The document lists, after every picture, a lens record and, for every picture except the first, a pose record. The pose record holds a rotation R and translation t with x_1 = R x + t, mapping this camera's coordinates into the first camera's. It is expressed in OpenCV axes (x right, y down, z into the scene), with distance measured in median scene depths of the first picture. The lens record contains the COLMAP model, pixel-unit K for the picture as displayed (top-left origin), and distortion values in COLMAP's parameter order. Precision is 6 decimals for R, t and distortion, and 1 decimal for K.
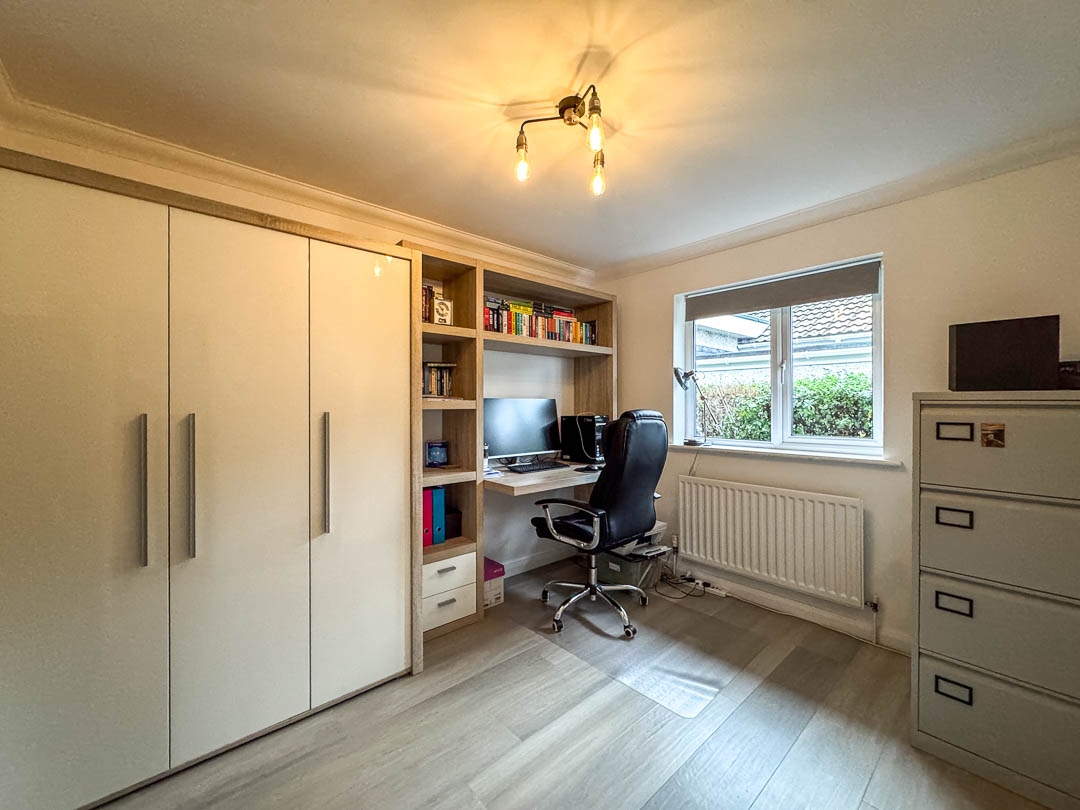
lens RADIAL K [[432.2, 0, 539.7], [0, 432.2, 404.4], [0, 0, 1]] dist [-0.000554, 0.000337]
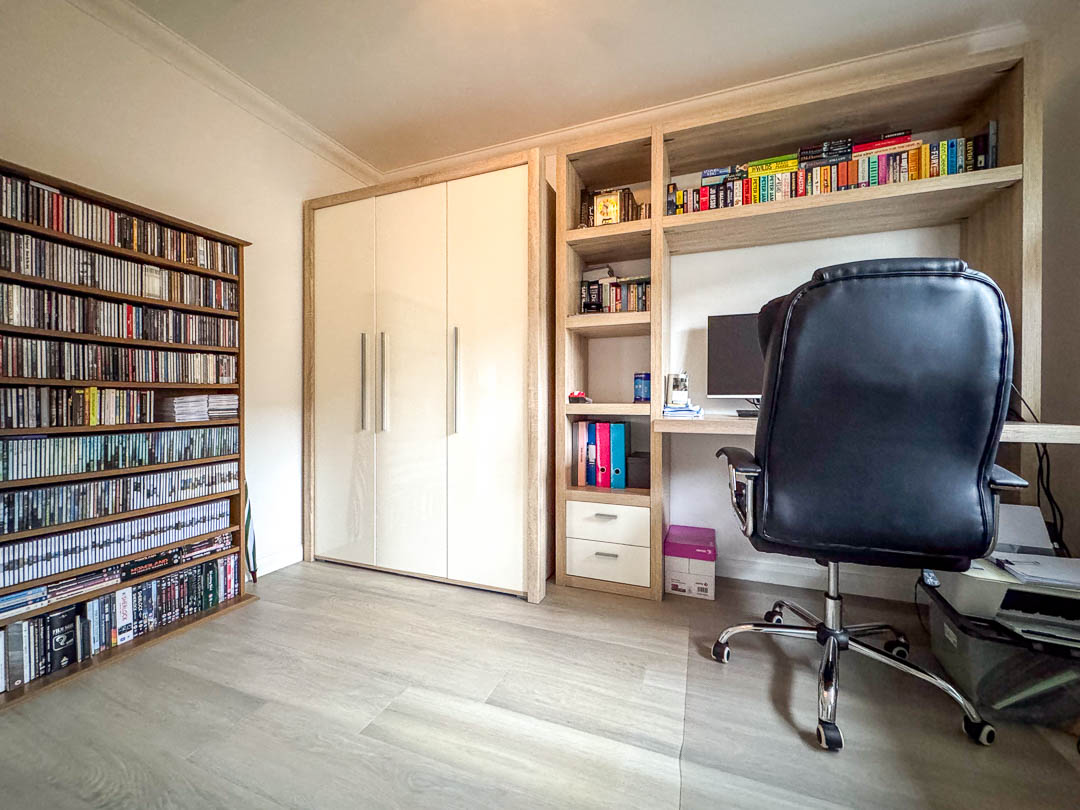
lens RADIAL K [[438.7, 0, 540.0], [0, 438.7, 405.0], [0, 0, 1]] dist [-0.001418, -0.000066]
pose [[0.455546, 0.011108, -0.890143, 0.456831], [-0.003015, 0.999936, 0.010936, 0.149276], [0.890207, -0.002298, 0.455550, 0.470236]]
